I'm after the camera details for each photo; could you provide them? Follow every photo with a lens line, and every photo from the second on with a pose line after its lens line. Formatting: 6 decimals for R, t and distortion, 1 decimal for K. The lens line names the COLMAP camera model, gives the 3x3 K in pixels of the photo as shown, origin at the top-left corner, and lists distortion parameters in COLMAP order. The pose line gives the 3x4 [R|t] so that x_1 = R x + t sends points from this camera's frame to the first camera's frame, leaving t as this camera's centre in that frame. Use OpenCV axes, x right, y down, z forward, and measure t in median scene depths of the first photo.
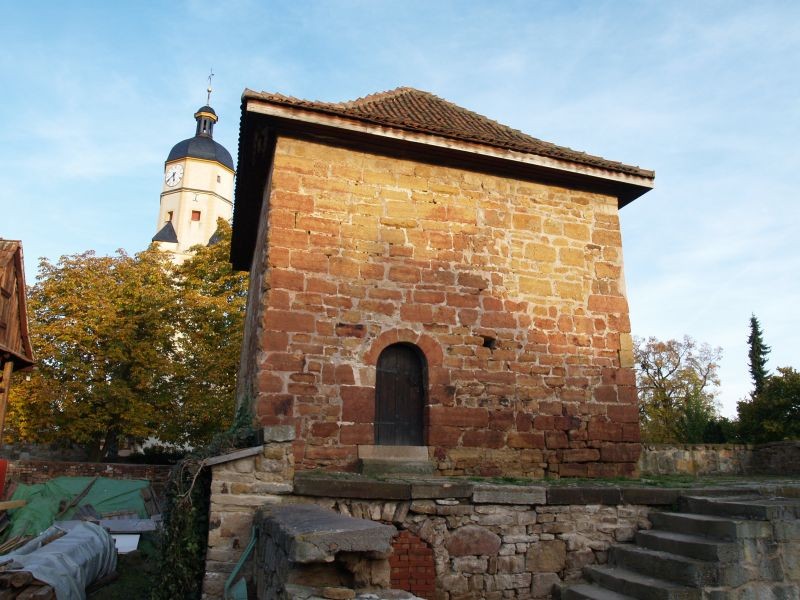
lens RADIAL K [[659.6, 0, 400.9], [0, 659.6, 299.0], [0, 0, 1]] dist [-0.111504, 0.054560]
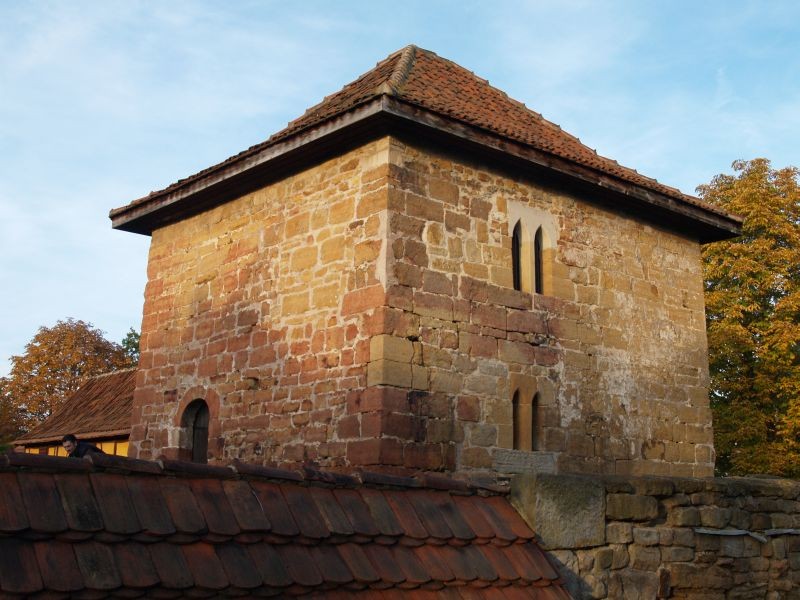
lens RADIAL K [[992.3, 0, 402.7], [0, 992.3, 298.1], [0, 0, 1]] dist [-0.106231, 0.000000]
pose [[0.381893, -0.206757, -0.900783, 1.398893], [0.220907, 0.966824, -0.128260, 0.164966], [0.897417, -0.150008, 0.414897, 0.626117]]
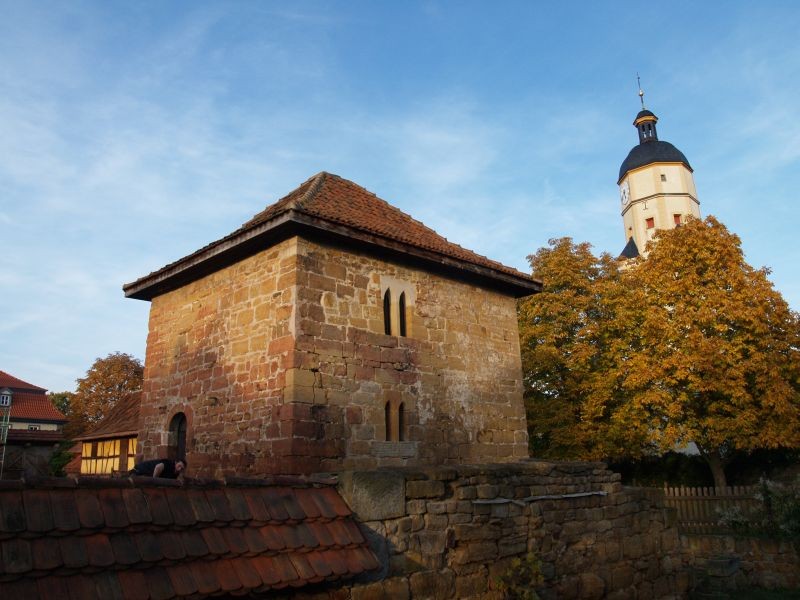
lens RADIAL K [[659.6, 0, 399.6], [0, 659.6, 301.2], [0, 0, 1]] dist [-0.111504, 0.054560]
pose [[0.435767, -0.253067, -0.863750, 1.443608], [0.255551, 0.954953, -0.150861, 0.161346], [0.863018, -0.154993, 0.480808, 0.701560]]
